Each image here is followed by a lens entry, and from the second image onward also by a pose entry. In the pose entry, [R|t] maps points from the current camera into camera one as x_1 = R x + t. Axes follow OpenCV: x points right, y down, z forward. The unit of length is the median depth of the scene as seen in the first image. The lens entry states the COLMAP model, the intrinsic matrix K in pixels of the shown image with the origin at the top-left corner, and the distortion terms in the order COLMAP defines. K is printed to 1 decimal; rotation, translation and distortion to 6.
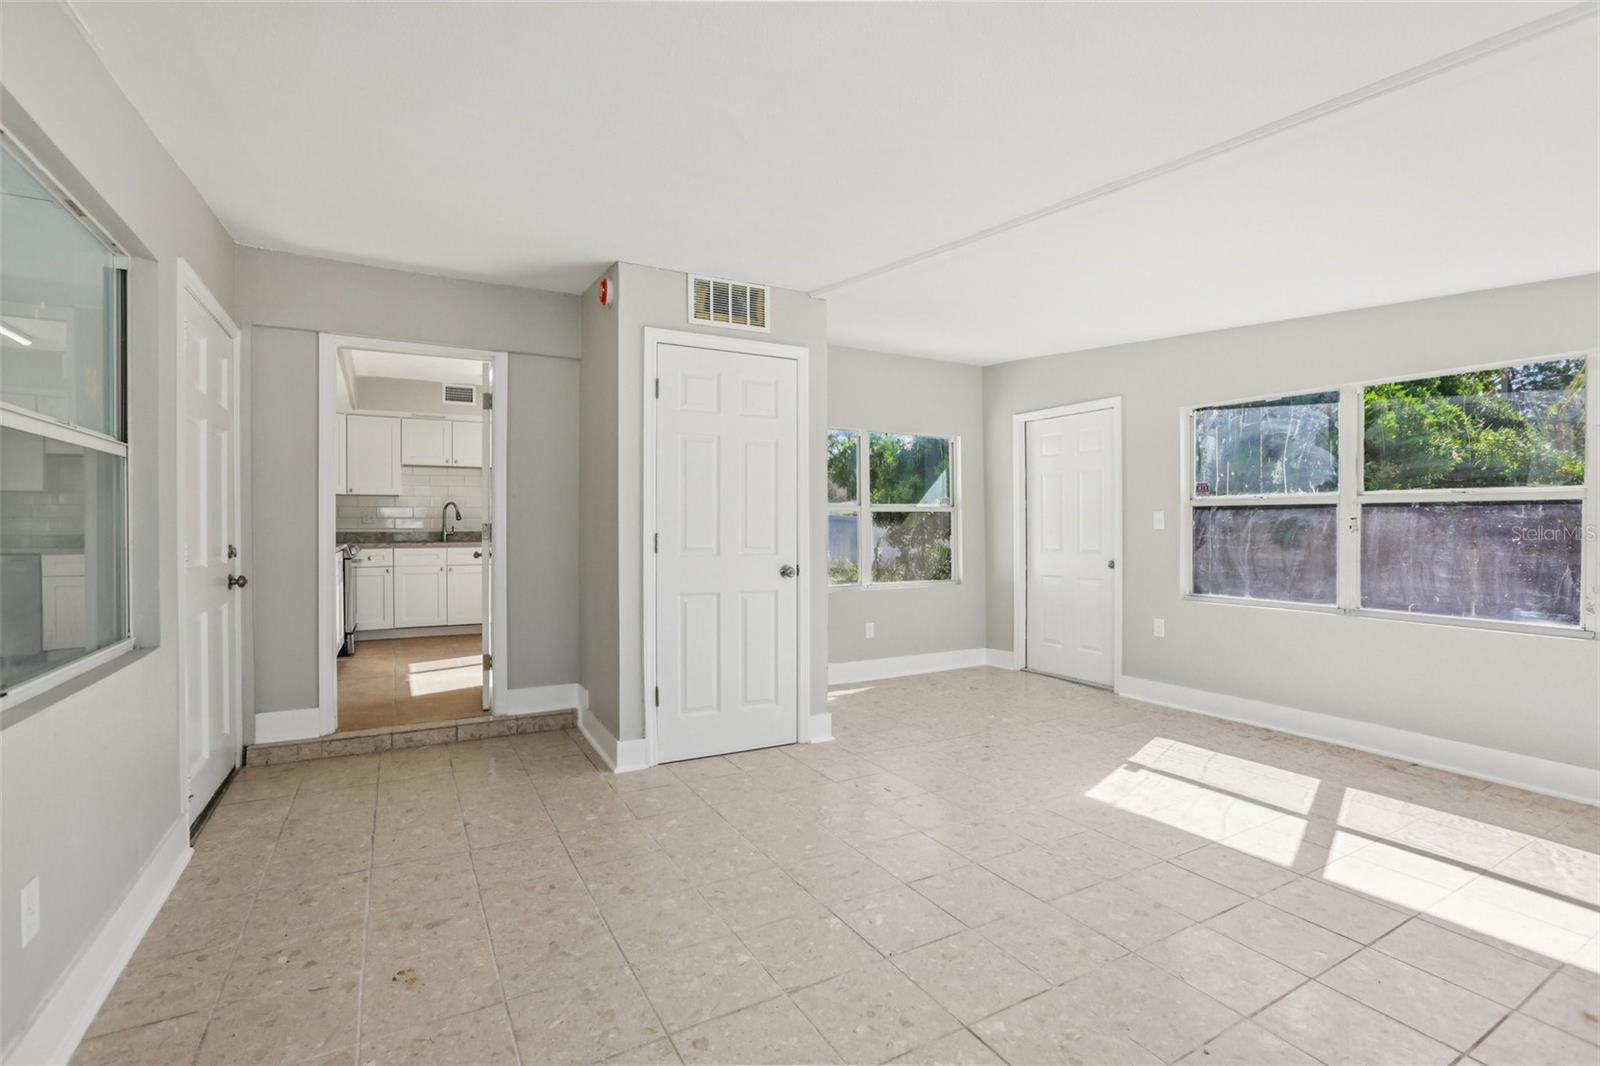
lens RADIAL K [[729.9, 0, 795.9], [0, 729.9, 530.4], [0, 0, 1]] dist [-0.043017, 0.018886]
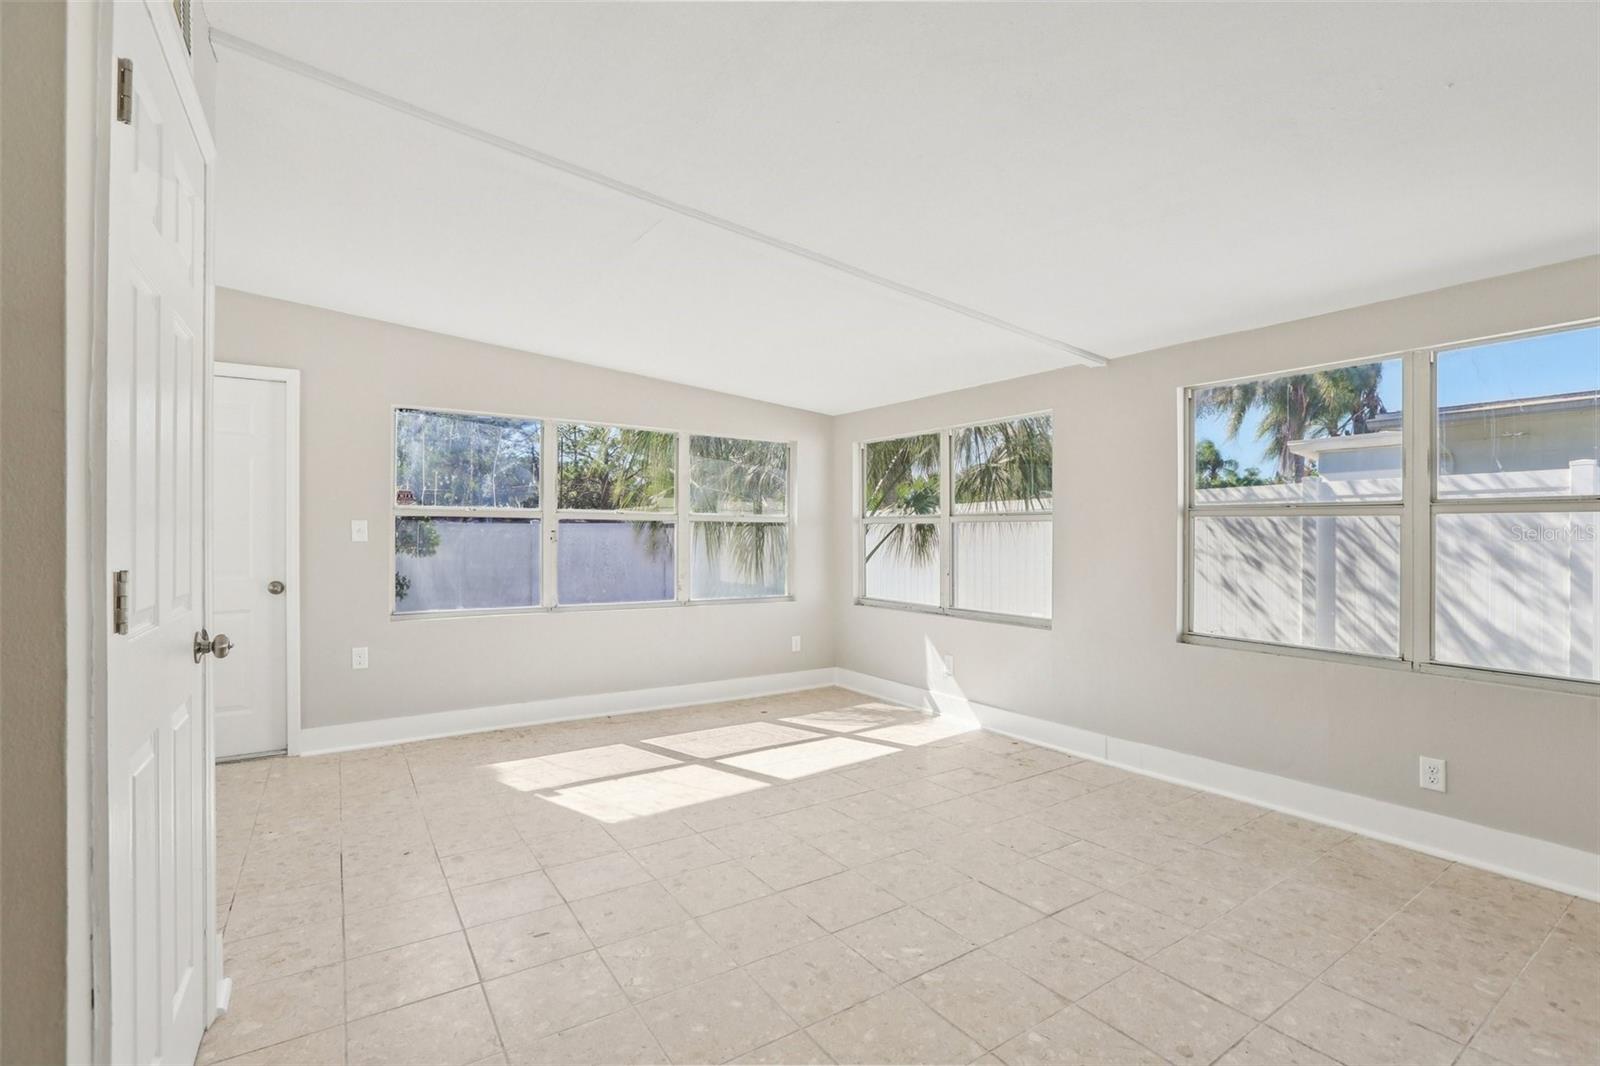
lens RADIAL K [[729.9, 0, 795.9], [0, 729.9, 530.4], [0, 0, 1]] dist [-0.043017, 0.018886]
pose [[-0.078324, 0.008380, 0.996893, -0.543835], [0.003204, 0.999962, -0.008154, -0.008196], [-0.996923, 0.002556, -0.078348, 0.801394]]
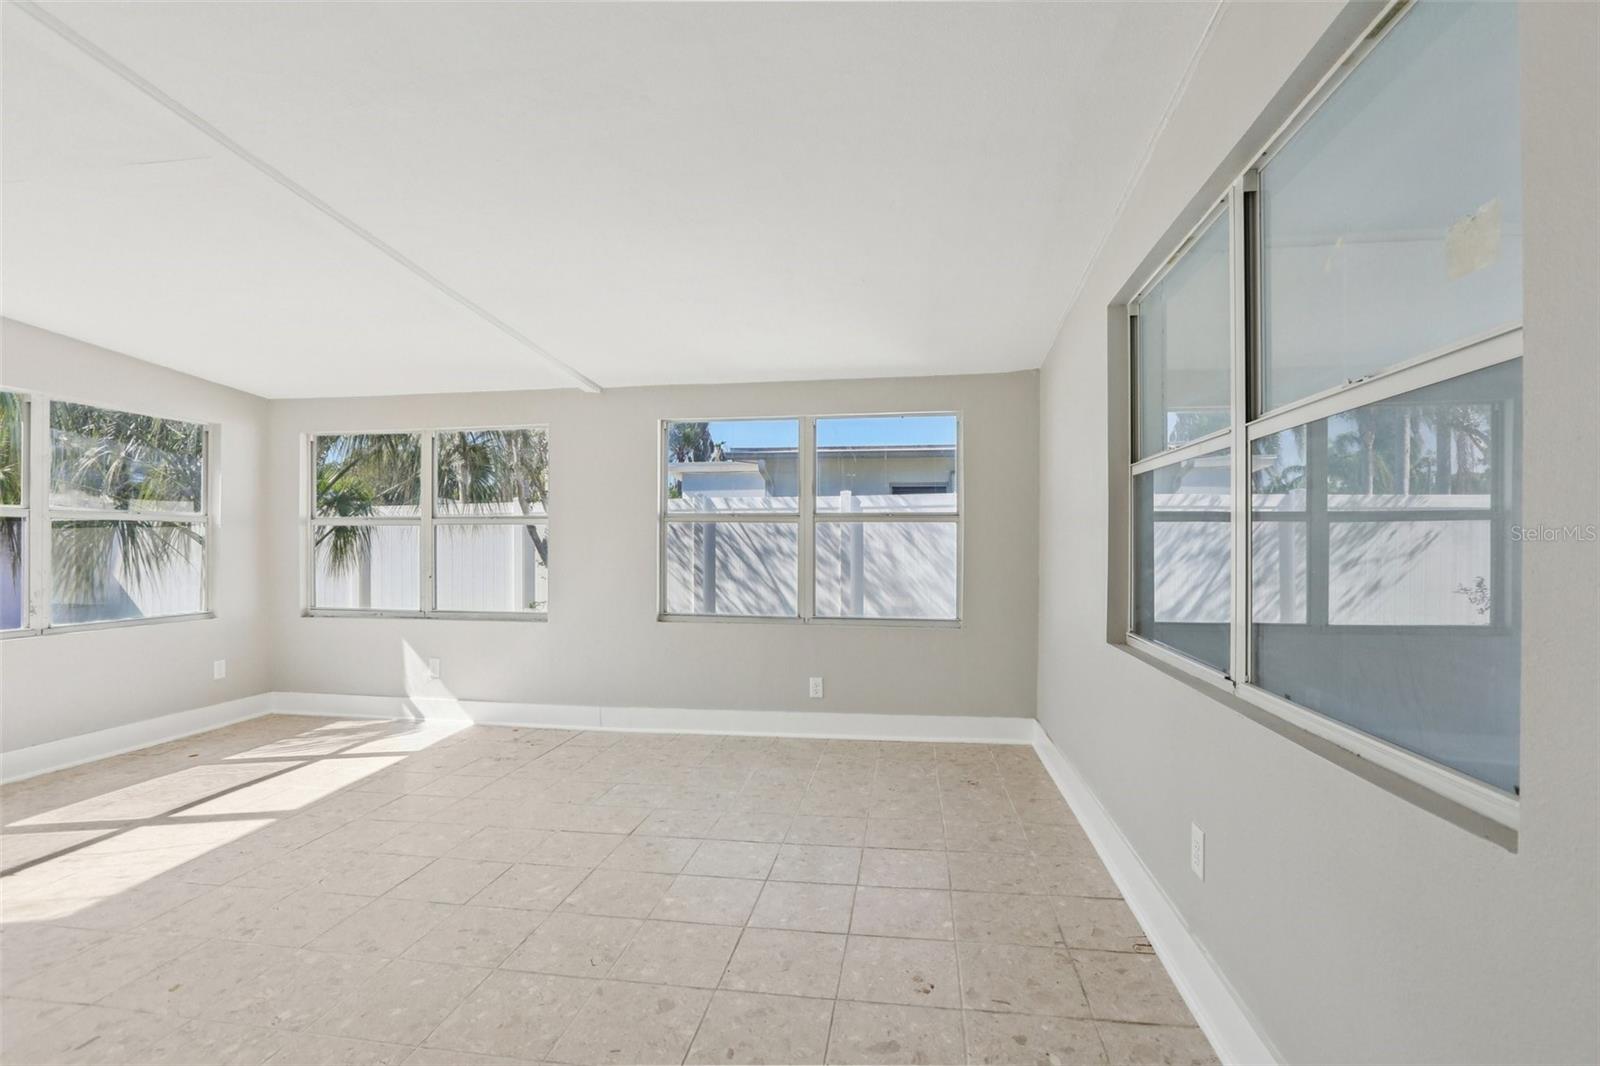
lens RADIAL K [[737.2, 0, 805.6], [0, 737.2, 543.7], [0, 0, 1]] dist [-0.035014, 0.019255]
pose [[-0.786835, 0.000780, 0.617163, -0.589174], [0.005306, 0.999971, 0.005502, -0.000397], [-0.617140, 0.007604, -0.786816, 1.067984]]
